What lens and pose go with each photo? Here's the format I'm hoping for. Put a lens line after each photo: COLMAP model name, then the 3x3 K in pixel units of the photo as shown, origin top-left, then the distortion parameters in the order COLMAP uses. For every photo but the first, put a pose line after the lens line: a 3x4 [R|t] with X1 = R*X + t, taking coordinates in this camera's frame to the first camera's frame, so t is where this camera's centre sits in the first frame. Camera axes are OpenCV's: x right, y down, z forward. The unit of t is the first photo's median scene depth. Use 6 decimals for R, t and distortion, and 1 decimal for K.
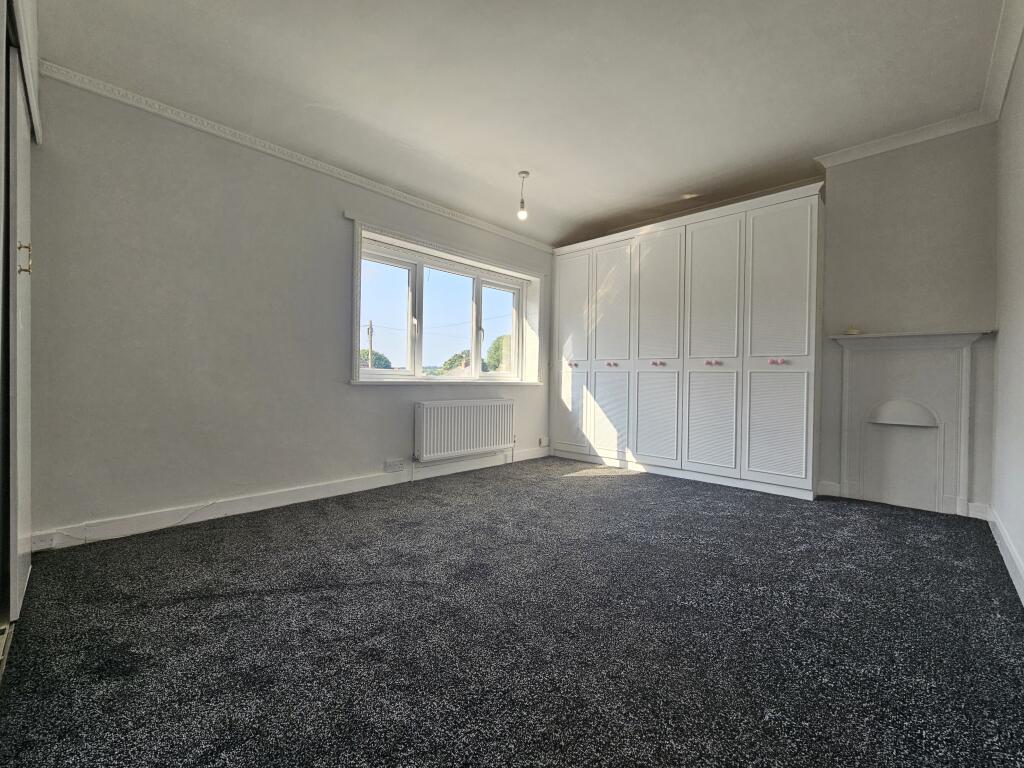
lens RADIAL K [[425.7, 0, 512.1], [0, 425.7, 379.0], [0, 0, 1]] dist [0.001421, 0.000134]
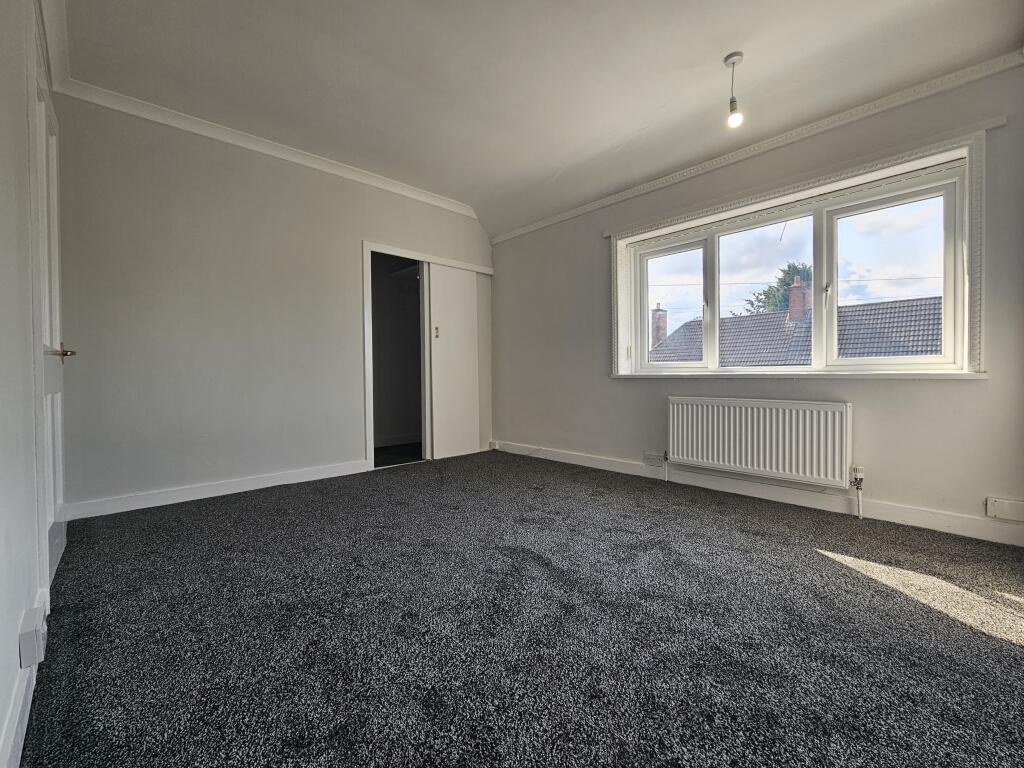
lens RADIAL K [[436.9, 0, 511.6], [0, 436.9, 379.8], [0, 0, 1]] dist [0.002020, 0.000032]
pose [[-0.049395, -0.000764, -0.998779, 0.617470], [0.007217, 0.999973, -0.001122, 0.013143], [0.998753, -0.007263, -0.049388, 0.586042]]
